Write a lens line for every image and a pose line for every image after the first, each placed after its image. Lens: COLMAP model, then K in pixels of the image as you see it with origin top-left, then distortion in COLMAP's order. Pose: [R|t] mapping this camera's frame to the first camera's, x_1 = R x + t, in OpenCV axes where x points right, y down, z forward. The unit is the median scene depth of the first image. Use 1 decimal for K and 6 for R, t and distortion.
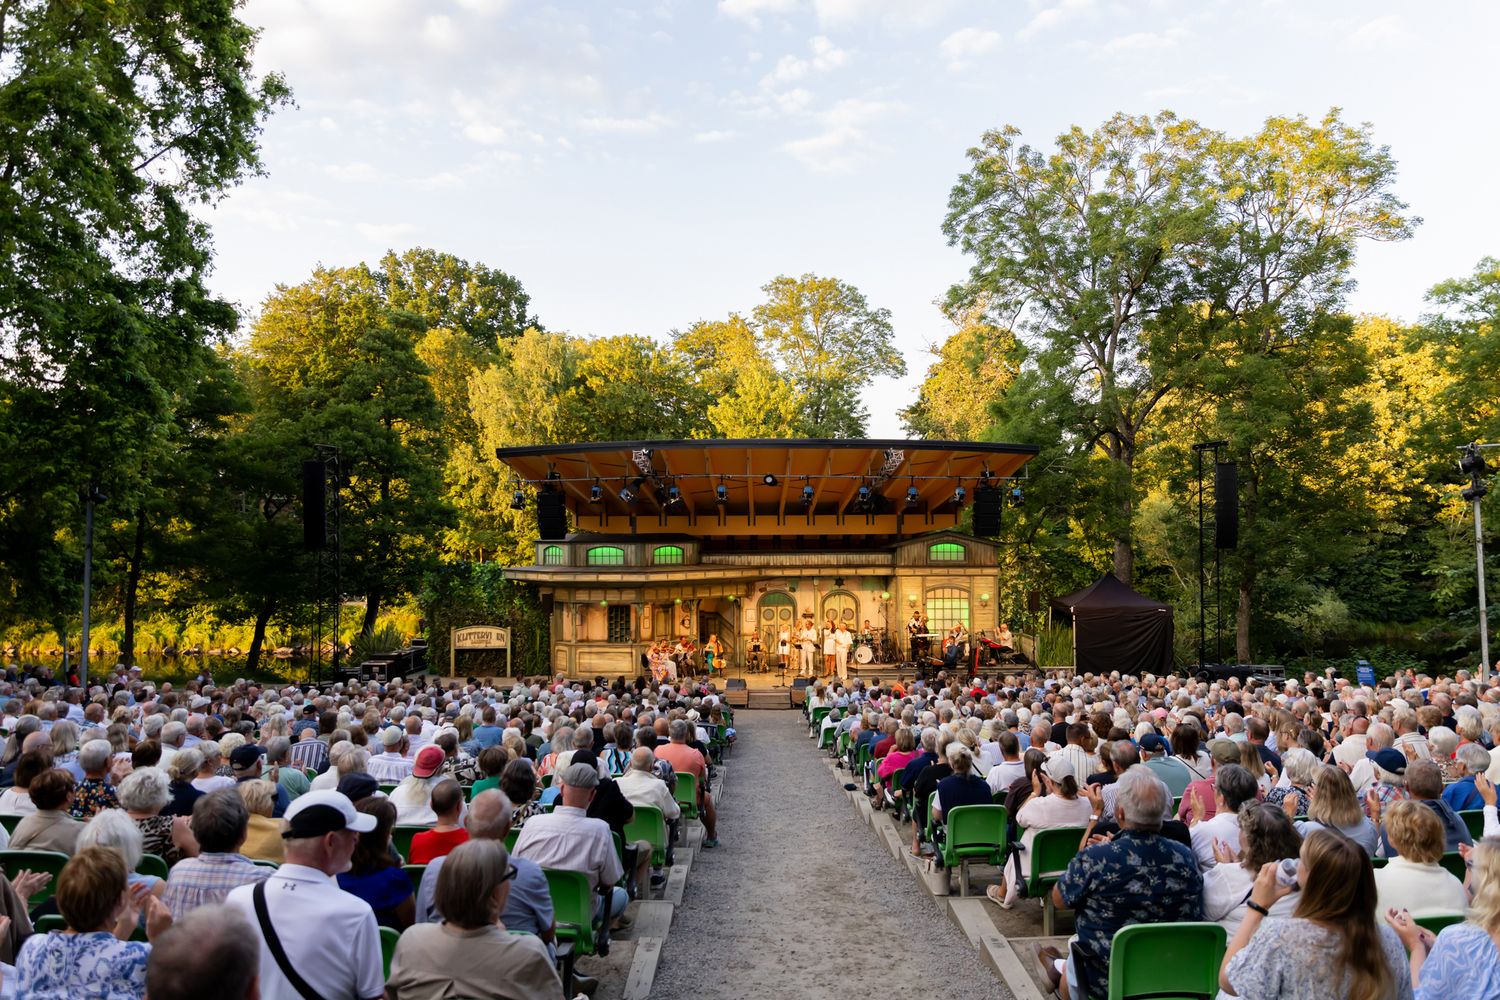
lens RADIAL K [[1046.9, 0, 762.2], [0, 1046.9, 500.4], [0, 0, 1]] dist [-0.016036, 0.009751]
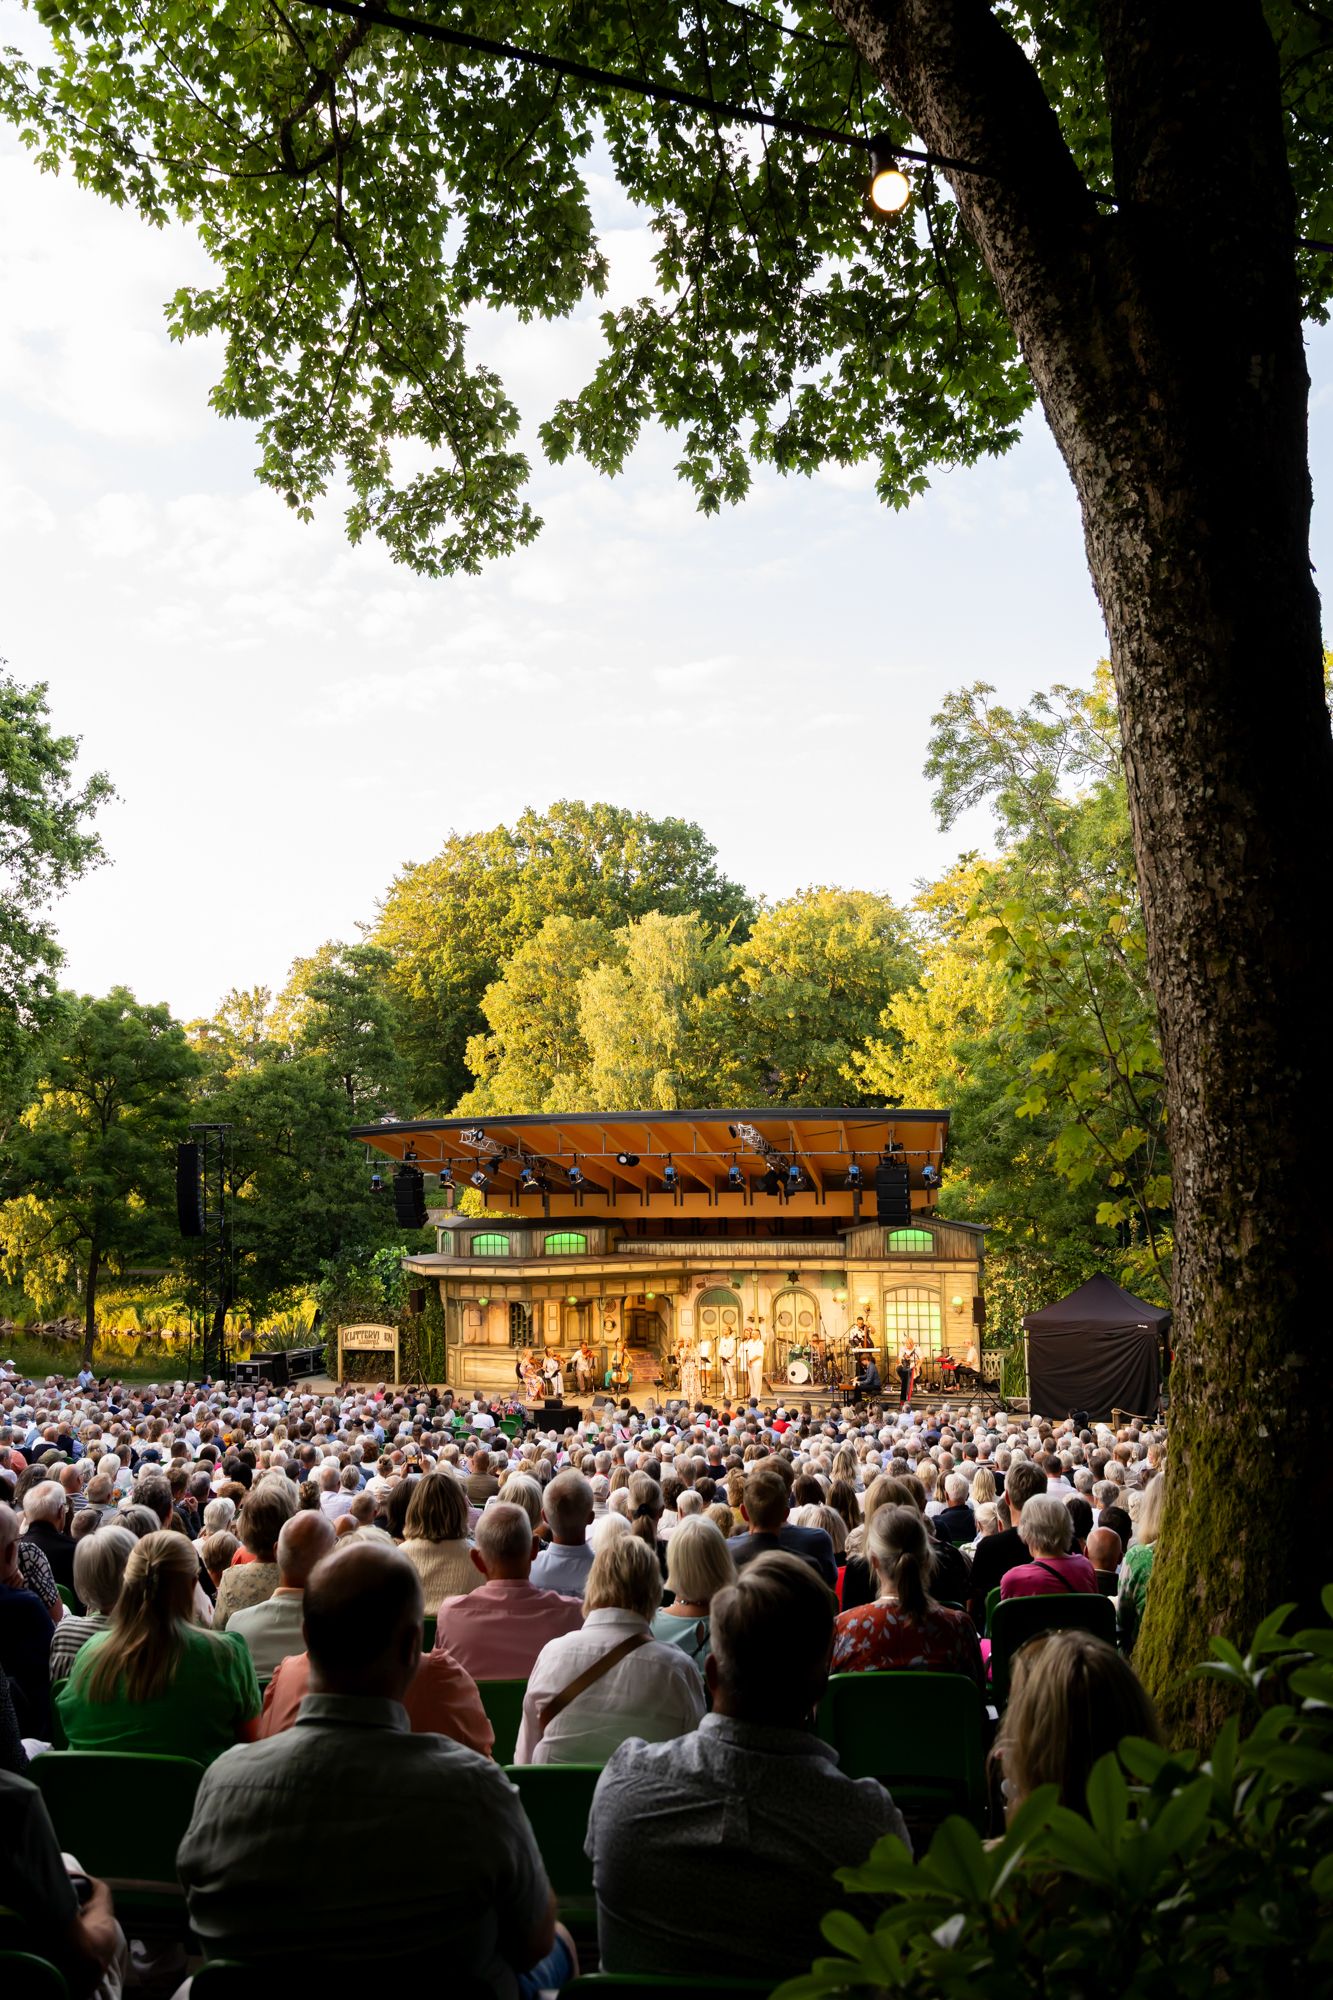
lens RADIAL K [[1656.1, 0, 663.9], [0, 1656.1, 979.0], [0, 0, 1]] dist [-0.018381, 0.005047]
pose [[0.928592, -0.051478, -0.367515, 0.464812], [0.025192, 0.996792, -0.075968, -0.054482], [0.370247, 0.061285, 0.926910, -0.206169]]
